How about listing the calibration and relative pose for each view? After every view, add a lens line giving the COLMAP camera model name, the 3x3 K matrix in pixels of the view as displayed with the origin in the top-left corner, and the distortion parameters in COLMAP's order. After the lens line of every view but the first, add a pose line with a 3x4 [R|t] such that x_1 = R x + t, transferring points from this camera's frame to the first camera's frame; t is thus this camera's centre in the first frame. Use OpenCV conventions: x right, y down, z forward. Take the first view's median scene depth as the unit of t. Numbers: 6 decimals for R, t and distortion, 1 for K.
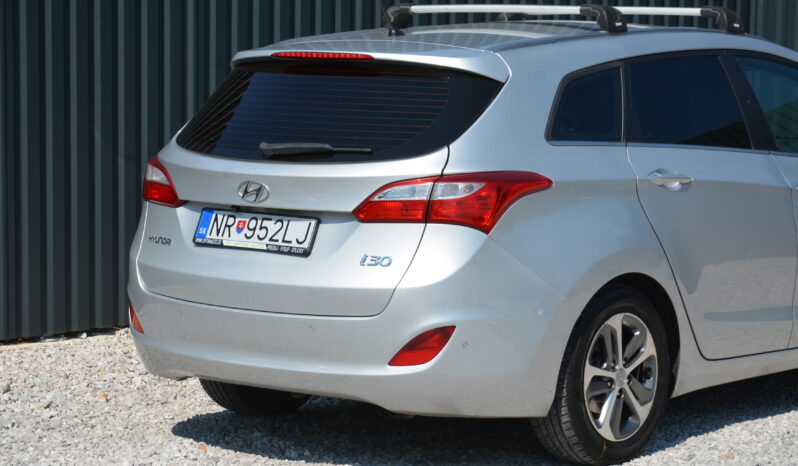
lens RADIAL K [[2321.3, 0, 398.7], [0, 2321.3, 232.3], [0, 0, 1]] dist [-0.264991, 0.000000]
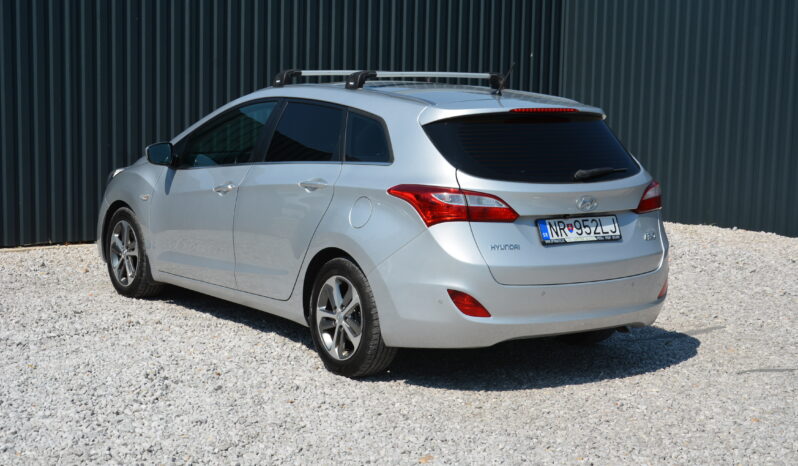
lens RADIAL K [[1549.5, 0, 399.4], [0, 1549.5, 234.9], [0, 0, 1]] dist [0.037029, 0.000000]
pose [[0.258238, -0.103046, 0.960570, -1.036784], [0.075312, 0.993417, 0.086323, -0.090705], [-0.963141, 0.050051, 0.264299, 0.843473]]
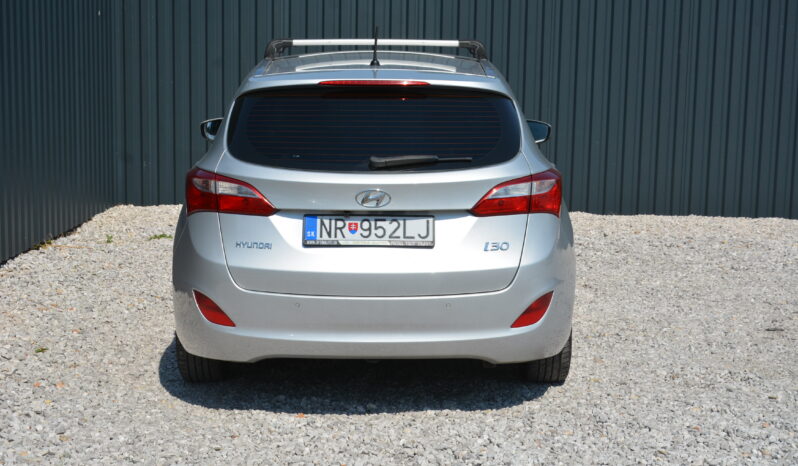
lens RADIAL K [[1430.0, 0, 399.2], [0, 1430.0, 232.0], [0, 0, 1]] dist [0.020299, 0.000000]
pose [[0.762248, -0.085938, 0.641554, -0.521362], [0.058117, 0.996231, 0.064397, -0.046326], [-0.644670, -0.011801, 0.764370, 0.421312]]
